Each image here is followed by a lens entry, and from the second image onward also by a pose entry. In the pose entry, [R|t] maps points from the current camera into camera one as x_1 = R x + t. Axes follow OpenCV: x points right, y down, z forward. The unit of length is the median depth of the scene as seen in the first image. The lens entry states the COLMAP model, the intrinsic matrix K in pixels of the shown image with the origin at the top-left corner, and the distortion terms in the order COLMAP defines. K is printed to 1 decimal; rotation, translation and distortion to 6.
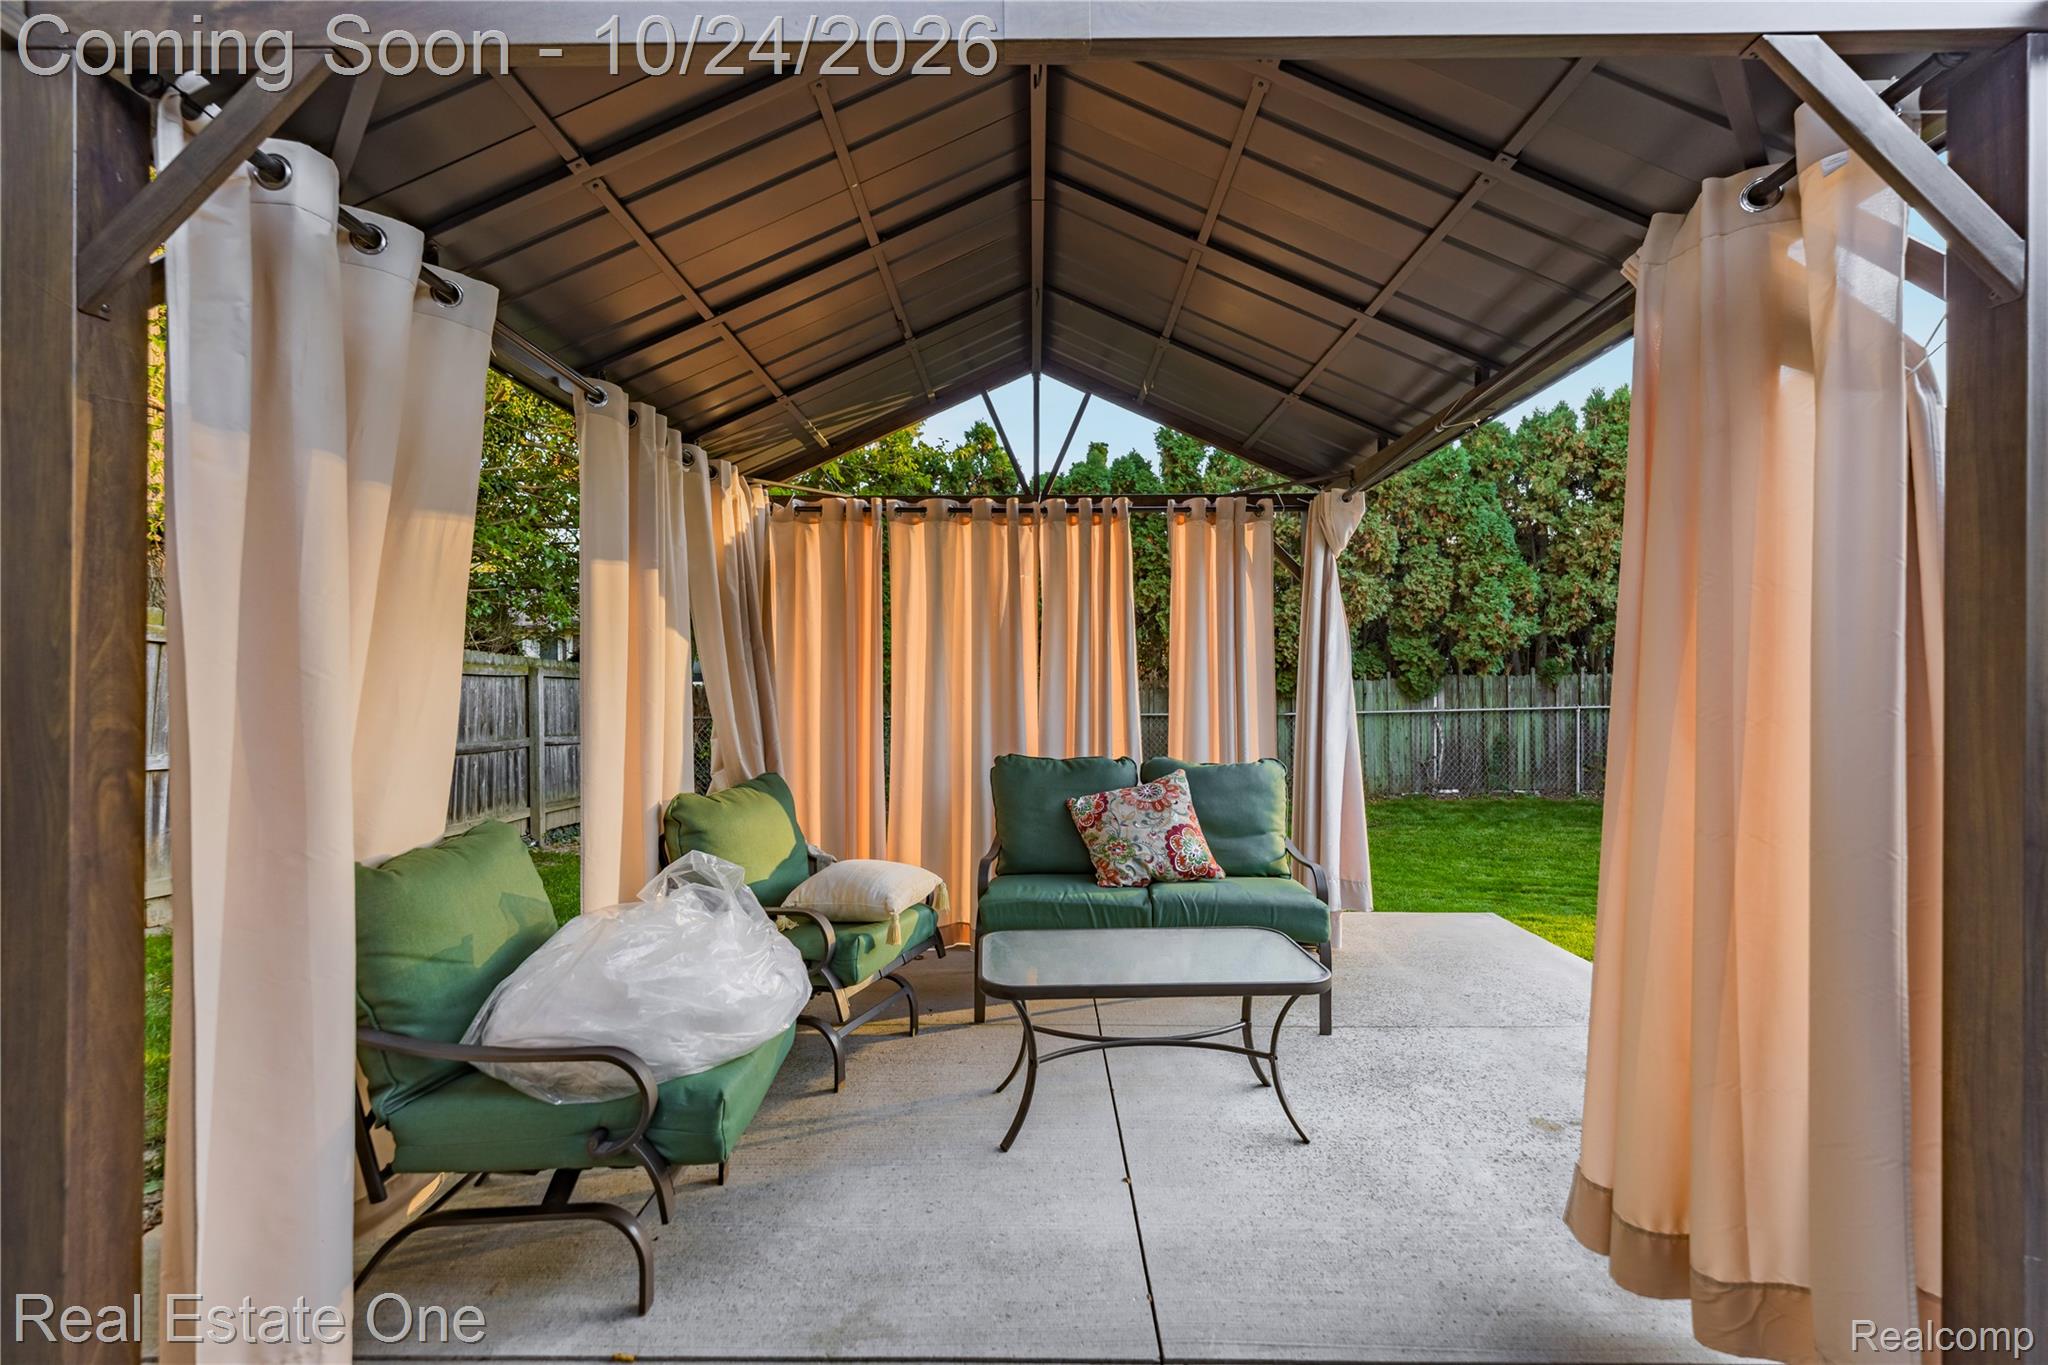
lens RADIAL K [[881.0, 0, 1024.0], [0, 881.0, 682.5], [0, 0, 1]] dist [-0.000500, 0.000081]
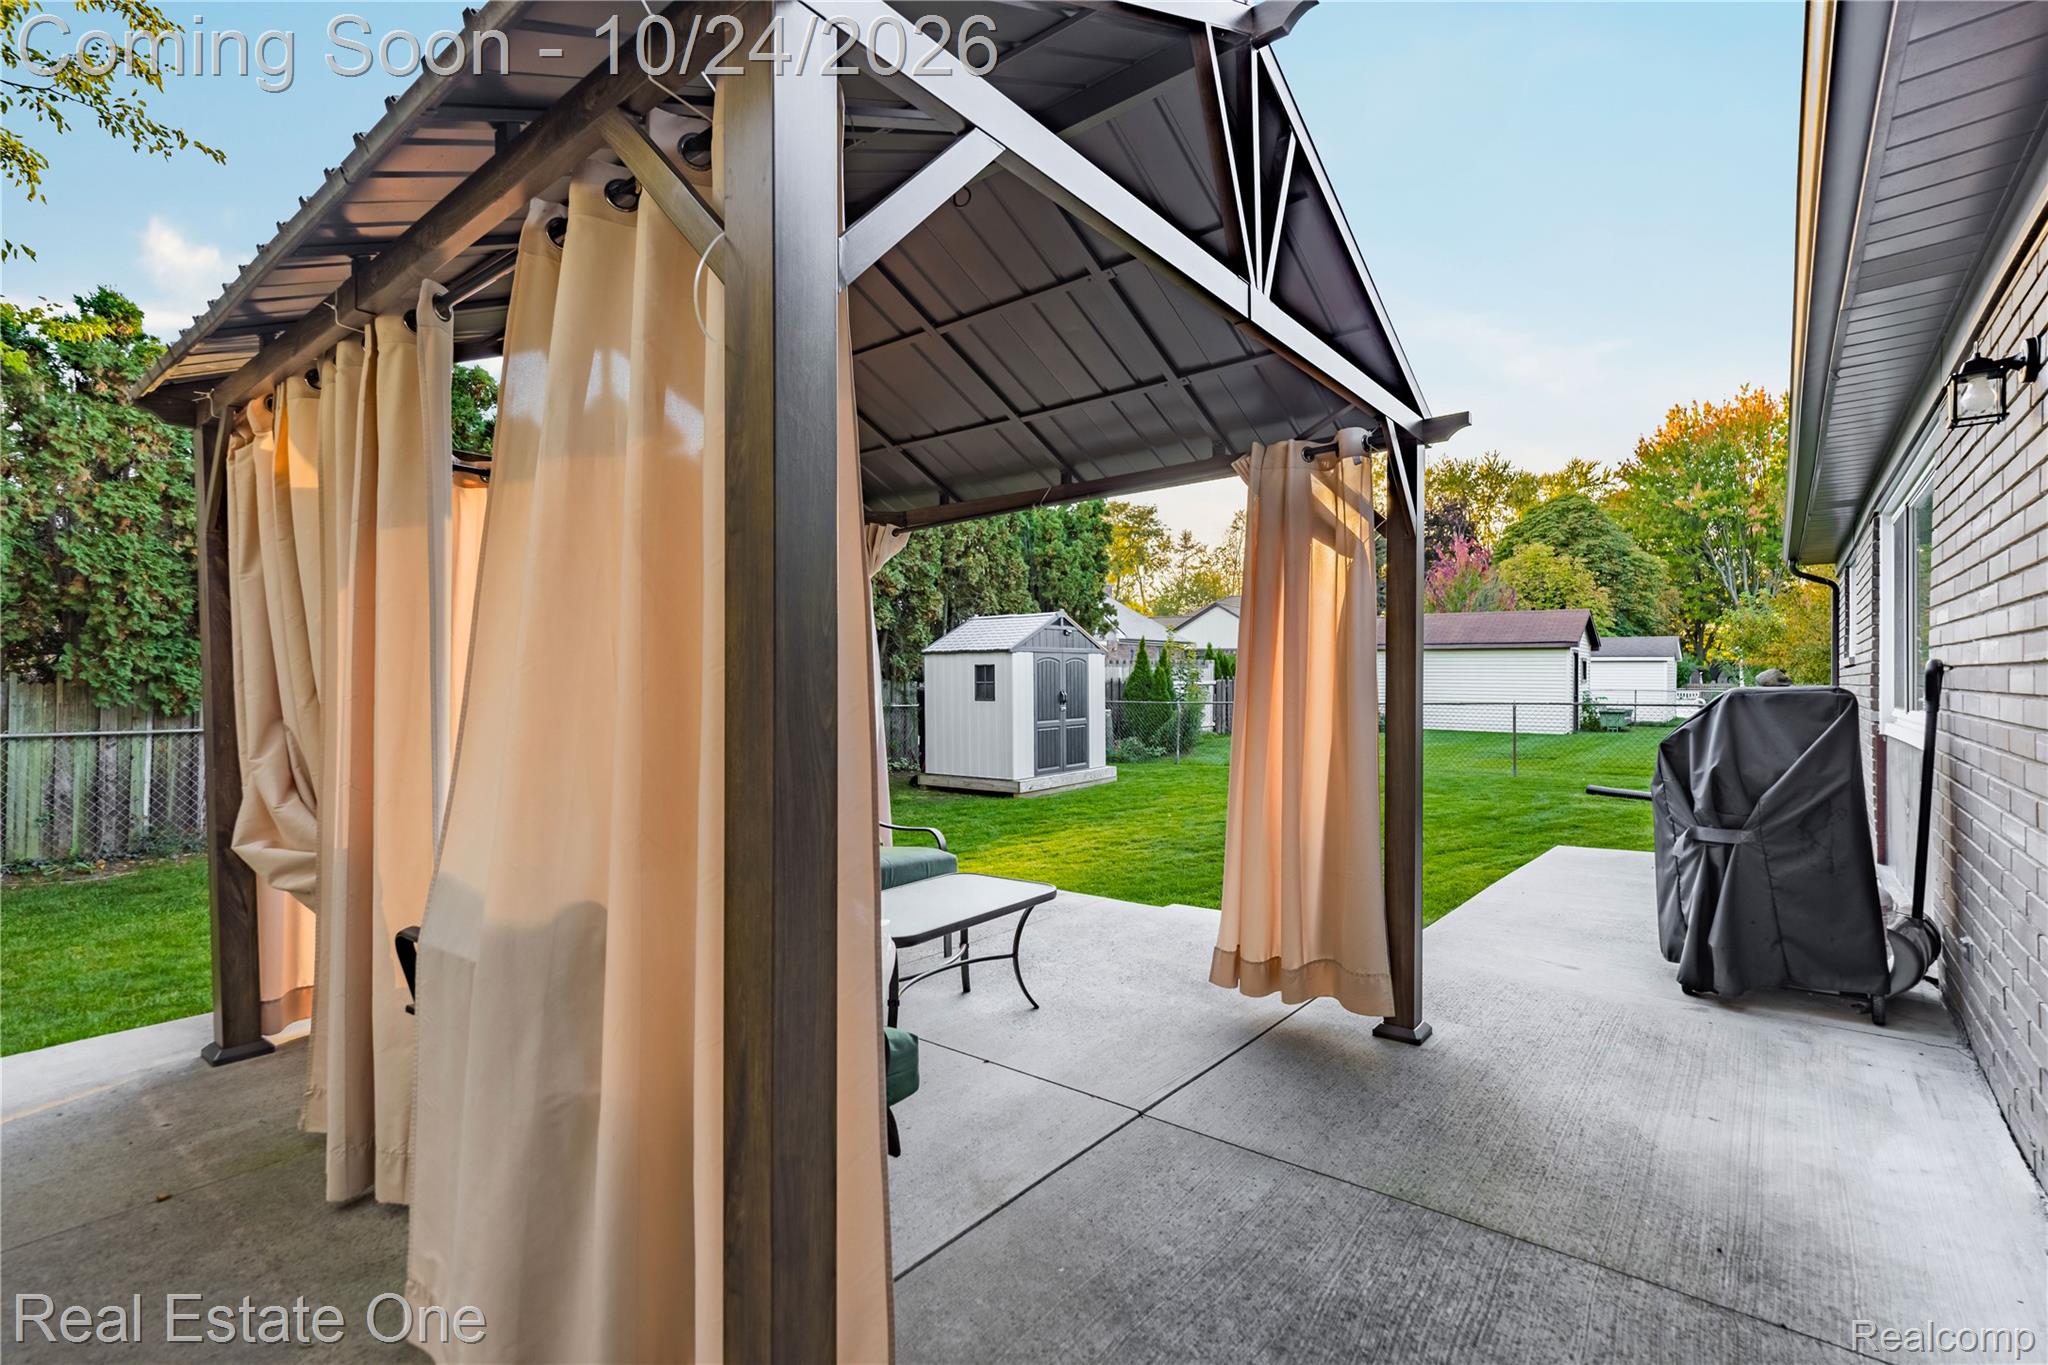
lens RADIAL K [[922.3, 0, 1024.0], [0, 922.3, 682.5], [0, 0, 1]] dist [0.000734, -0.000021]
pose [[0.632033, 0.000096, 0.774942, -1.011837], [0.005356, 0.999976, -0.004492, 0.010792], [-0.774923, 0.006990, 0.632017, 0.098438]]
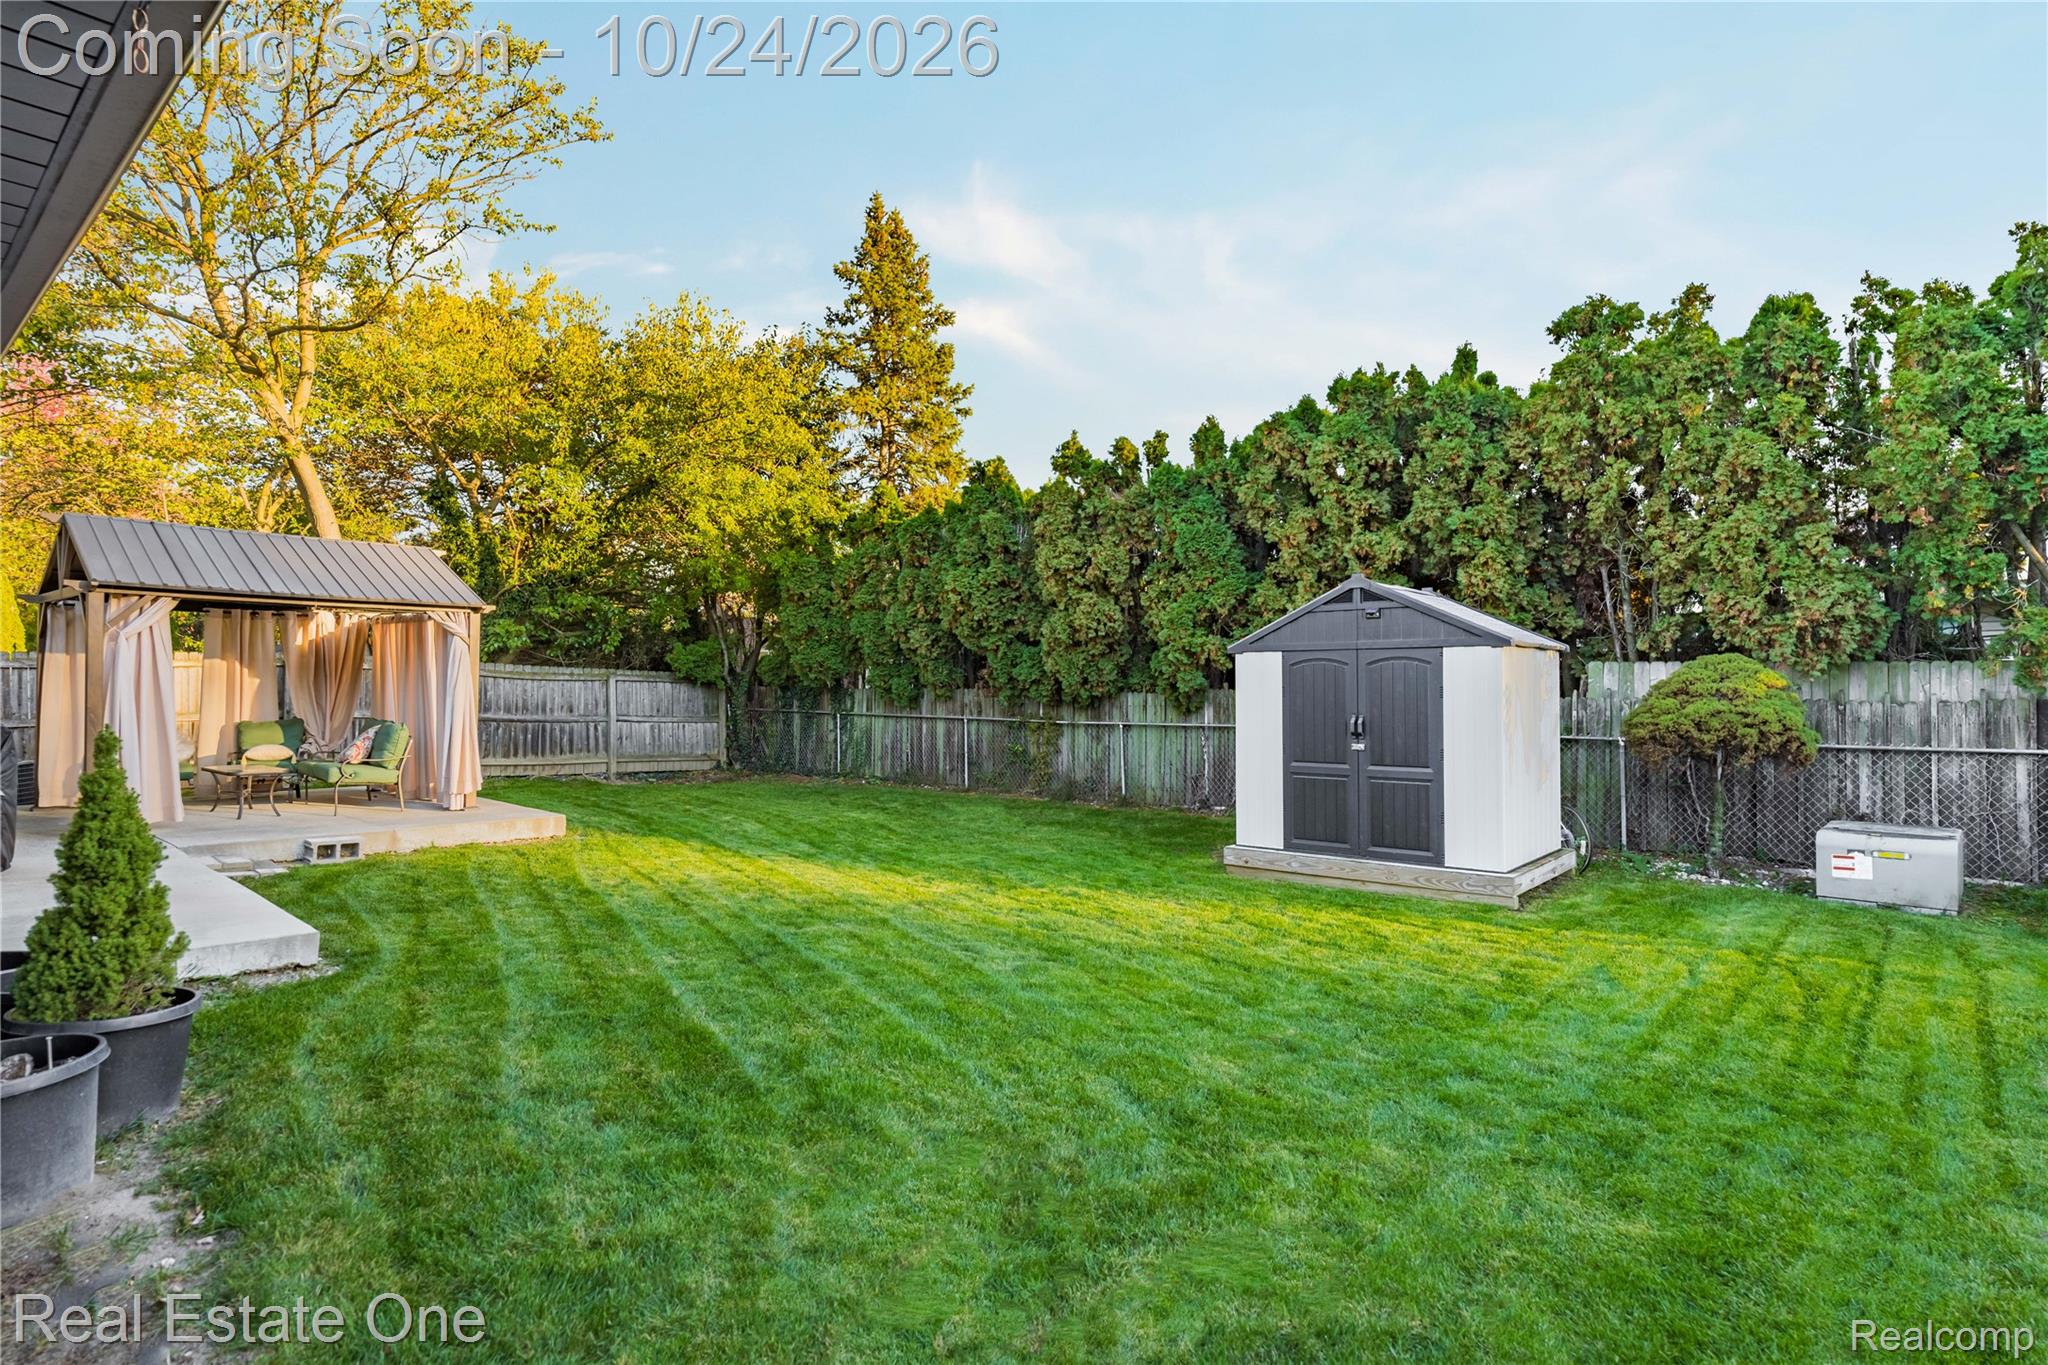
lens RADIAL K [[1085.9, 0, 1024.0], [0, 1085.9, 682.5], [0, 0, 1]] dist [0.000155, 0.000005]
pose [[0.747206, 0.001792, -0.664590, 4.029967], [-0.010984, 0.999893, -0.009653, -0.021288], [0.664502, 0.014513, 0.747145, -0.121205]]
